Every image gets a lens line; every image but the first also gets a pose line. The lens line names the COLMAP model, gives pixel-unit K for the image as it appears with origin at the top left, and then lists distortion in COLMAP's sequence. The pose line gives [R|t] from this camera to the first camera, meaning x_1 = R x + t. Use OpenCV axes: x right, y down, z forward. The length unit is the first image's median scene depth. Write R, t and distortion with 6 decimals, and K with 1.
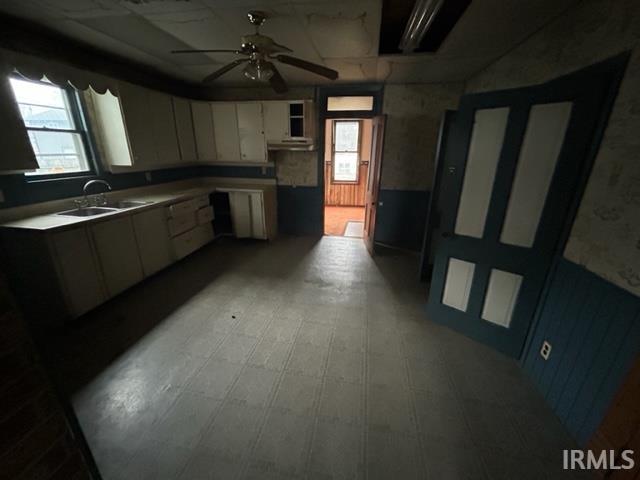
lens RADIAL K [[261.5, 0, 321.3], [0, 261.5, 239.6], [0, 0, 1]] dist [0.000055, 0.000086]
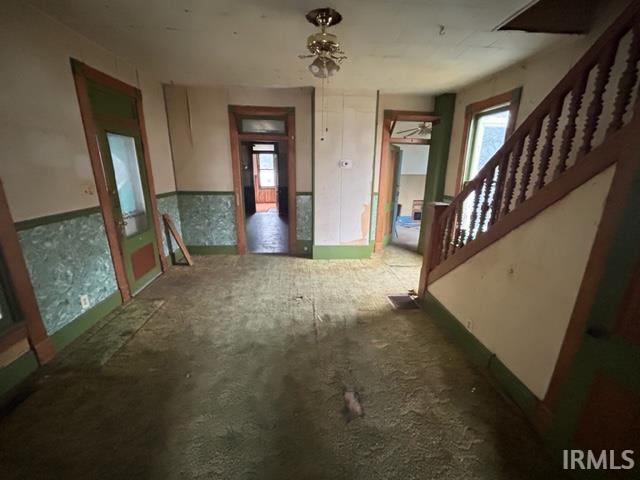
lens RADIAL K [[261.5, 0, 319.2], [0, 261.5, 238.7], [0, 0, 1]] dist [0.000055, 0.000086]
pose [[0.969230, -0.066660, 0.236960, -0.005202], [0.083170, 0.994705, -0.060366, 0.240735], [-0.231682, 0.078216, 0.969642, -0.685177]]
